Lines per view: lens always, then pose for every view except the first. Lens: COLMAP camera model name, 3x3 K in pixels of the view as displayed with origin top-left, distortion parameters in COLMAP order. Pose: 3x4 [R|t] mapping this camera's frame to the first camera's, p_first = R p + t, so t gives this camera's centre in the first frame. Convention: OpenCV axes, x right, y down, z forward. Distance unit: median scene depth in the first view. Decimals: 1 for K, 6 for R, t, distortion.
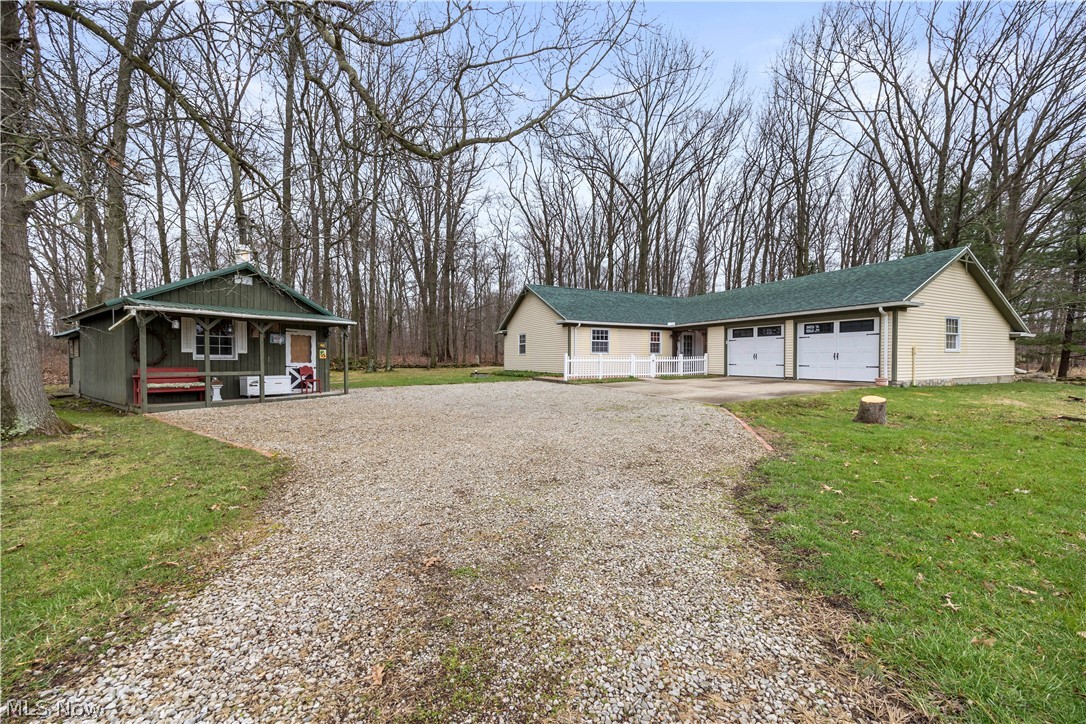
lens RADIAL K [[430.7, 0, 544.4], [0, 430.7, 364.9], [0, 0, 1]] dist [0.002735, 0.000175]
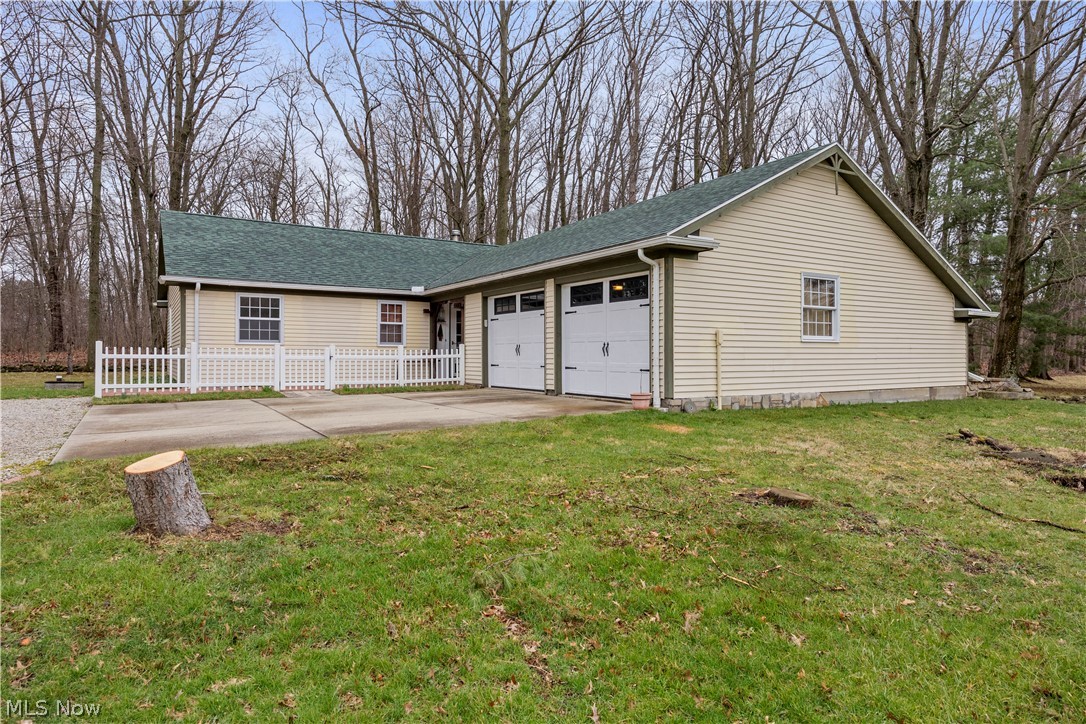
lens RADIAL K [[677.1, 0, 543.0], [0, 677.1, 358.3], [0, 0, 1]] dist [-0.010696, -0.000730]
pose [[0.994423, 0.003821, 0.105392, 0.427549], [-0.002739, 0.999942, -0.010409, -0.000476], [-0.105426, 0.010062, 0.994376, 0.178228]]
